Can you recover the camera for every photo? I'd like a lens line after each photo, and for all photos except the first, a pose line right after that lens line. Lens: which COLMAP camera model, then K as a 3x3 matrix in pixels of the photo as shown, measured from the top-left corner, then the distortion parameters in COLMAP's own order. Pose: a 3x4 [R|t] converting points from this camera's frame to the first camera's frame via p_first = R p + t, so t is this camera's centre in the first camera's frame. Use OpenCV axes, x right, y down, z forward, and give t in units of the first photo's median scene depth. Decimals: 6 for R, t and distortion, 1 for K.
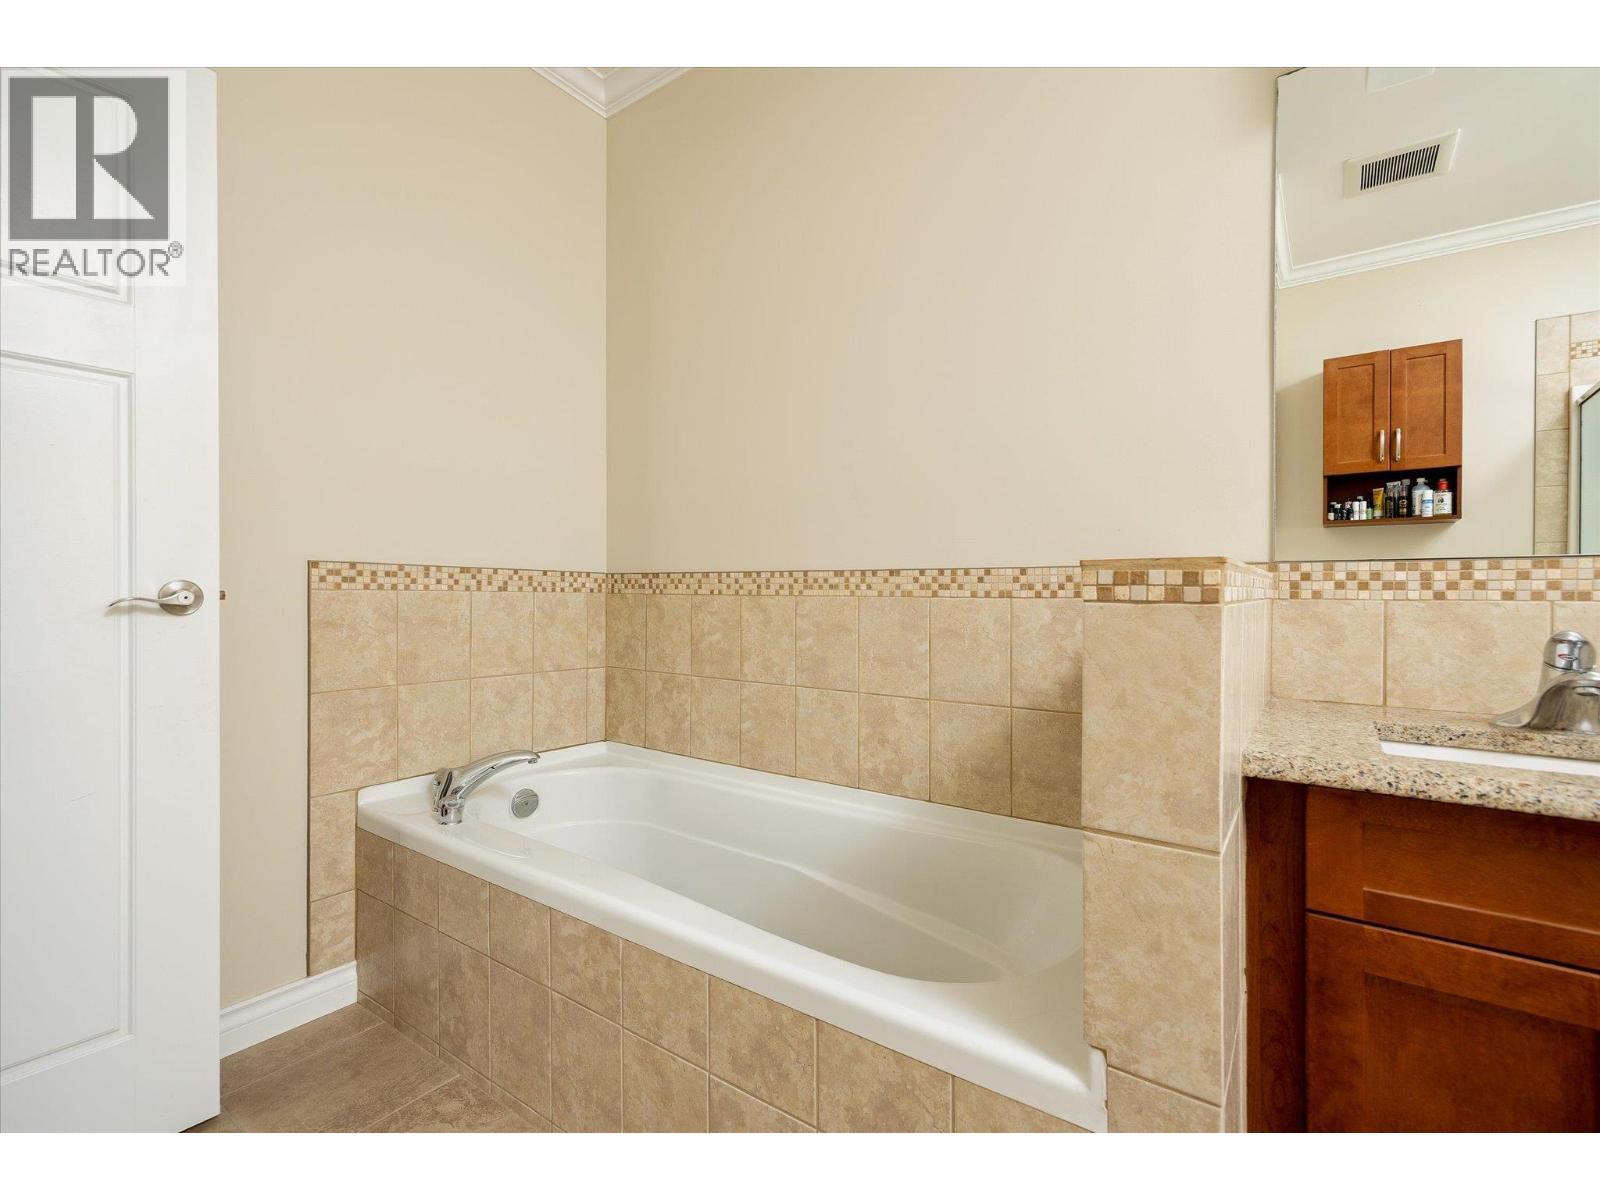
lens RADIAL K [[715.4, 0, 792.1], [0, 715.4, 600.7], [0, 0, 1]] dist [0.010568, 0.001194]
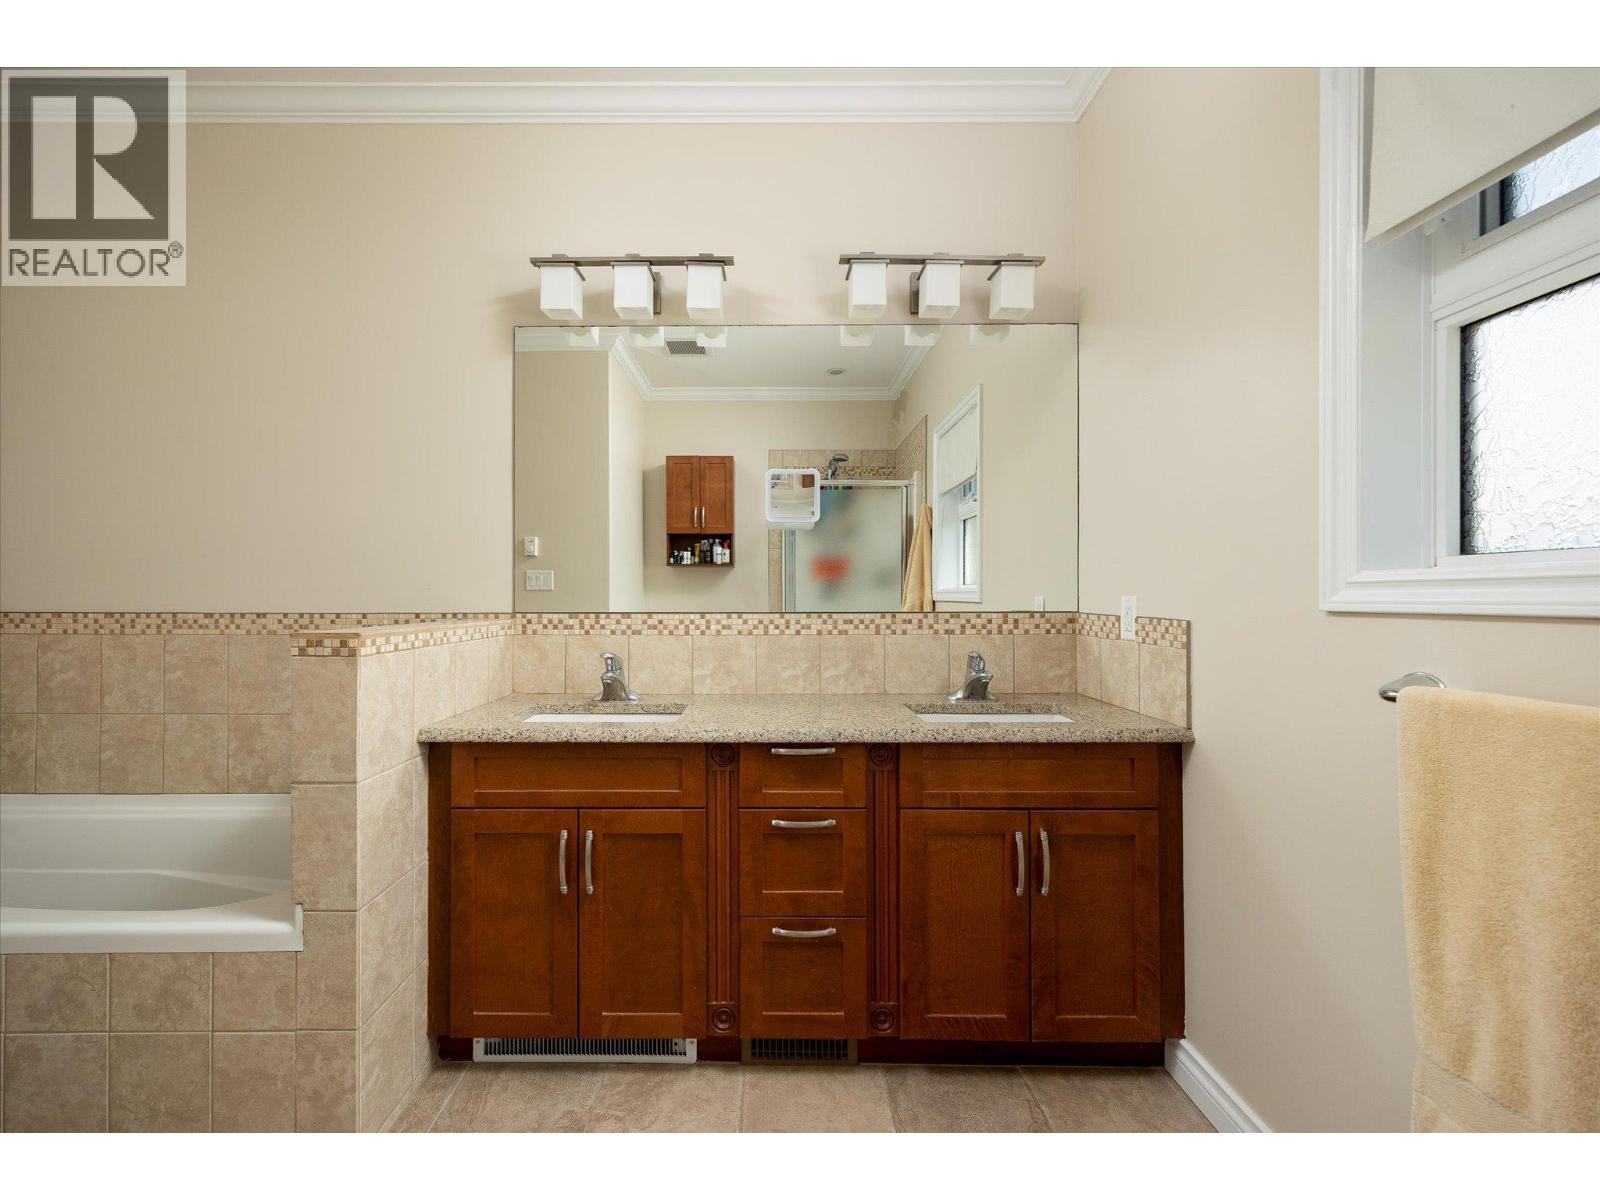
lens RADIAL K [[715.4, 0, 808.9], [0, 715.4, 586.8], [0, 0, 1]] dist [0.010568, 0.001194]
pose [[0.821962, 0.000387, 0.569542, 0.212519], [0.007282, 0.999911, -0.011189, -0.068298], [-0.569496, 0.013344, 0.821886, -0.584172]]
